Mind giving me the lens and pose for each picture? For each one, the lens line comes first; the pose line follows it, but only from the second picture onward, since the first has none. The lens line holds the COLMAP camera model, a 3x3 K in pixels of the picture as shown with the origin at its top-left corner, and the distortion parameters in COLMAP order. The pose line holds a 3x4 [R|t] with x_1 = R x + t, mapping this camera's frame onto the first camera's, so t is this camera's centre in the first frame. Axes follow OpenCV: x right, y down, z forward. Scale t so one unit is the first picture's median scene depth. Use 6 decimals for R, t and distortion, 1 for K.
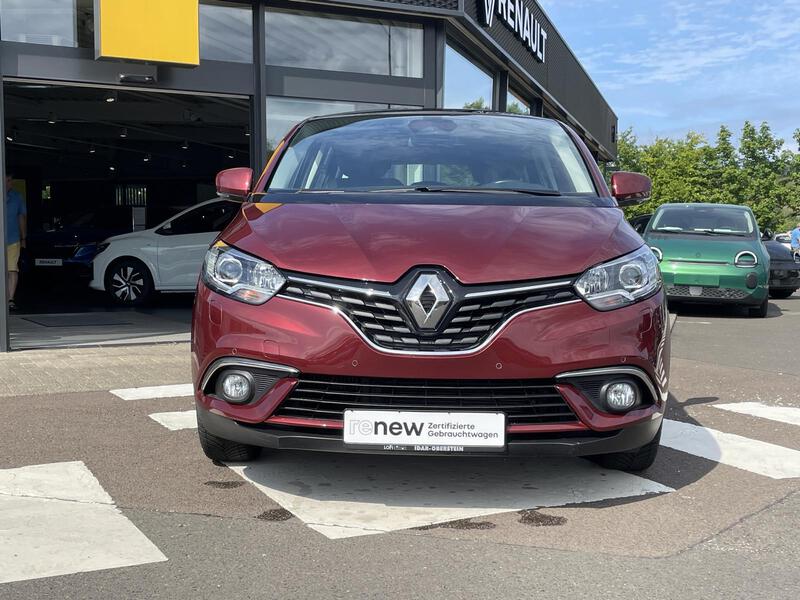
lens RADIAL K [[1038.6, 0, 400.0], [0, 1038.6, 300.0], [0, 0, 1]] dist [0.112025, -0.041892]
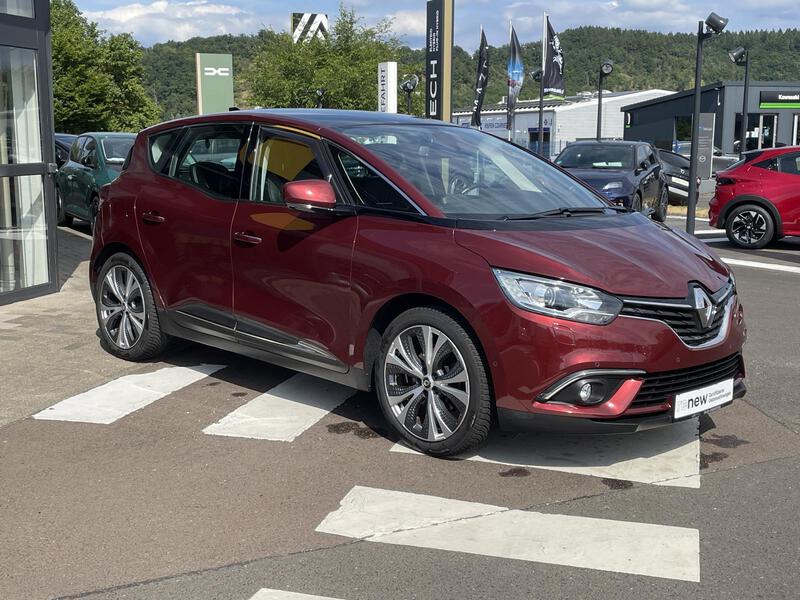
lens RADIAL K [[1038.6, 0, 400.0], [0, 1038.6, 300.0], [0, 0, 1]] dist [0.112025, -0.041892]
pose [[0.670580, -0.116339, 0.732658, -1.254057], [0.035462, 0.991524, 0.124987, -0.196136], [-0.740989, -0.057832, 0.669022, 0.355518]]
